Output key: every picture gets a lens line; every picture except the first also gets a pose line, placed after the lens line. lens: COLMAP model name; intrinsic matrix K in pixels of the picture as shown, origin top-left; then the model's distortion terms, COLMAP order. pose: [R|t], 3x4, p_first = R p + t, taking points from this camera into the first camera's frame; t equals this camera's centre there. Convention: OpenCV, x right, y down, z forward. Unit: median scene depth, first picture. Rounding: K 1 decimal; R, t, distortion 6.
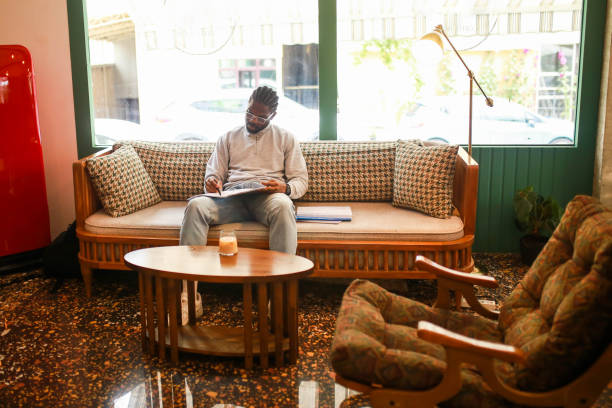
lens RADIAL K [[700.2, 0, 306.0], [0, 700.2, 204.0], [0, 0, 1]] dist [-0.001983, 0.011293]
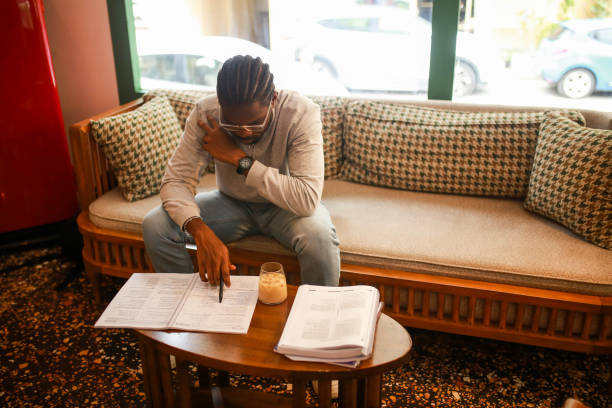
lens RADIAL K [[631.0, 0, 306.1], [0, 631.0, 240.9], [0, 0, 1]] dist [-0.074766, 0.170228]
pose [[0.978297, 0.091090, -0.186110, 0.034929], [-0.052254, 0.977615, 0.203809, -0.084220], [0.200509, -0.189661, 0.961158, 0.391534]]
